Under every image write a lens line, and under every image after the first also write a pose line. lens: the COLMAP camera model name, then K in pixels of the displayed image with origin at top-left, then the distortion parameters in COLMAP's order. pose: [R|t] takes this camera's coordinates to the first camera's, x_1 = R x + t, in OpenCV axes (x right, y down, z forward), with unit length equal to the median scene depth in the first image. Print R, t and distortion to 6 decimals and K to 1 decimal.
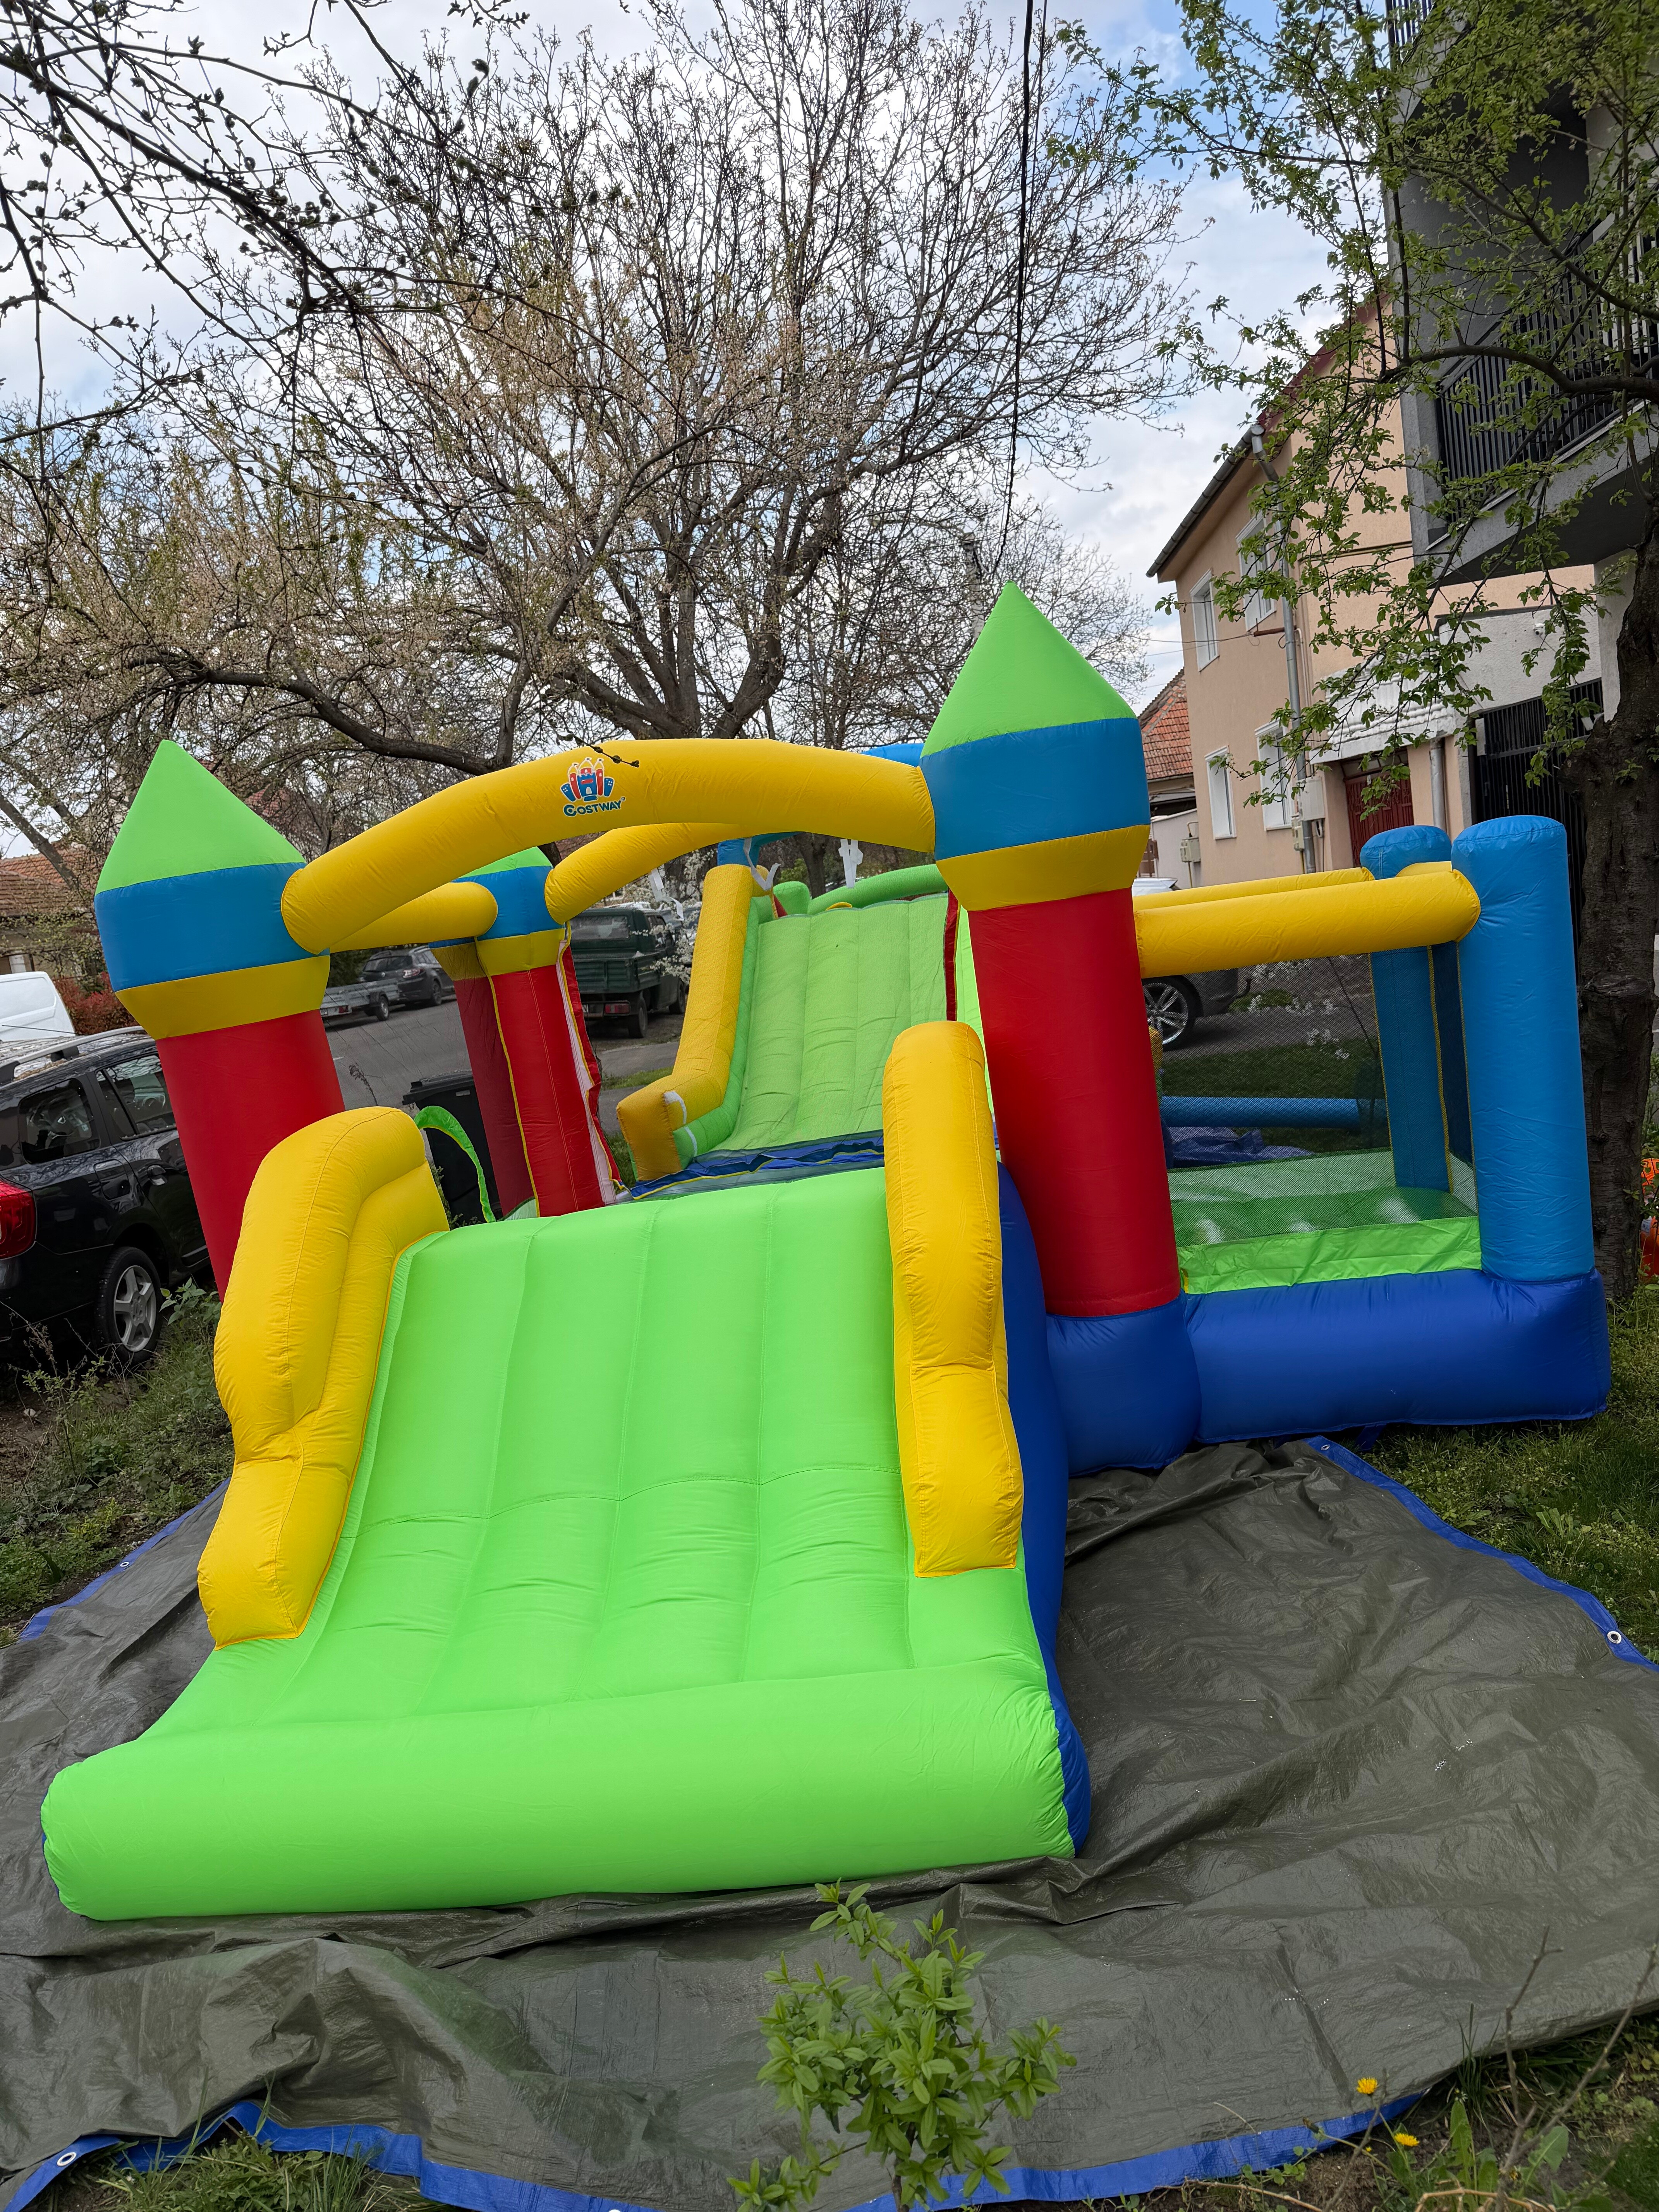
lens RADIAL K [[1497.2, 0, 833.2], [0, 1497.2, 971.1], [0, 0, 1]] dist [0.068147, -0.070048]
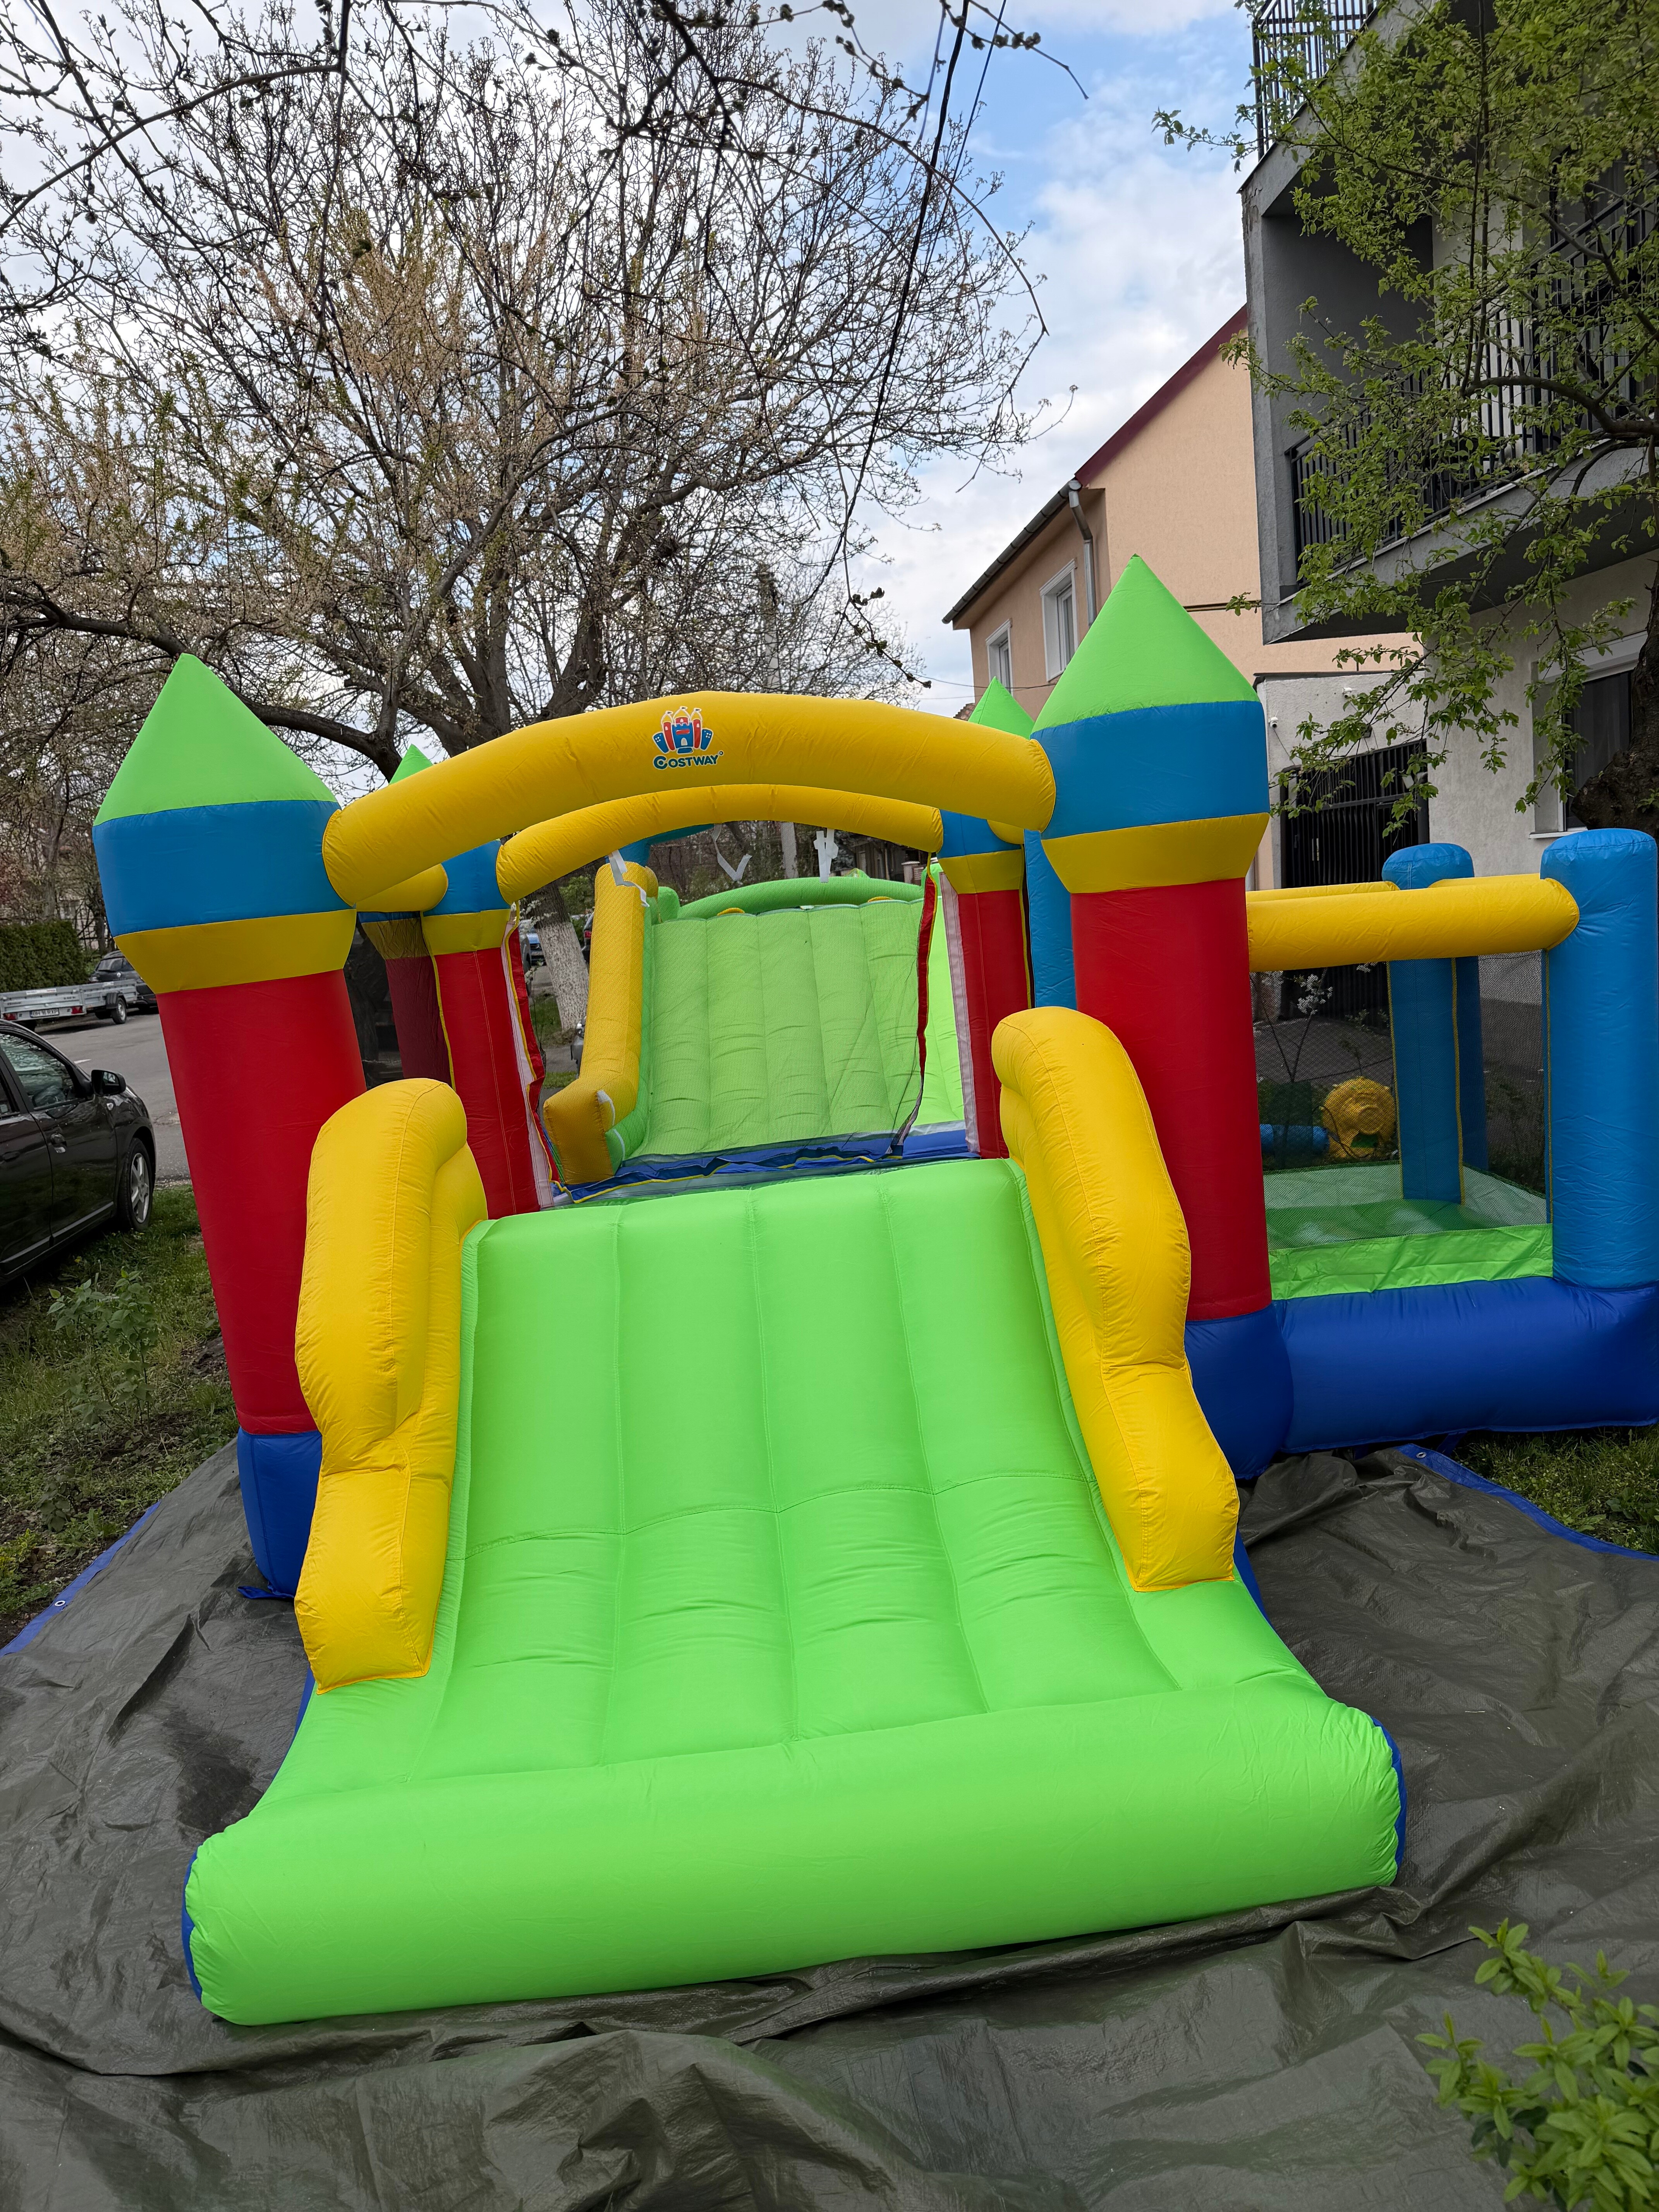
lens RADIAL K [[1497.2, 0, 833.2], [0, 1497.2, 971.1], [0, 0, 1]] dist [0.068147, -0.070048]
pose [[0.985433, 0.046055, 0.163709, -0.227127], [-0.042758, 0.998806, -0.023609, 0.039774], [-0.164601, 0.016265, 0.986226, 0.084828]]
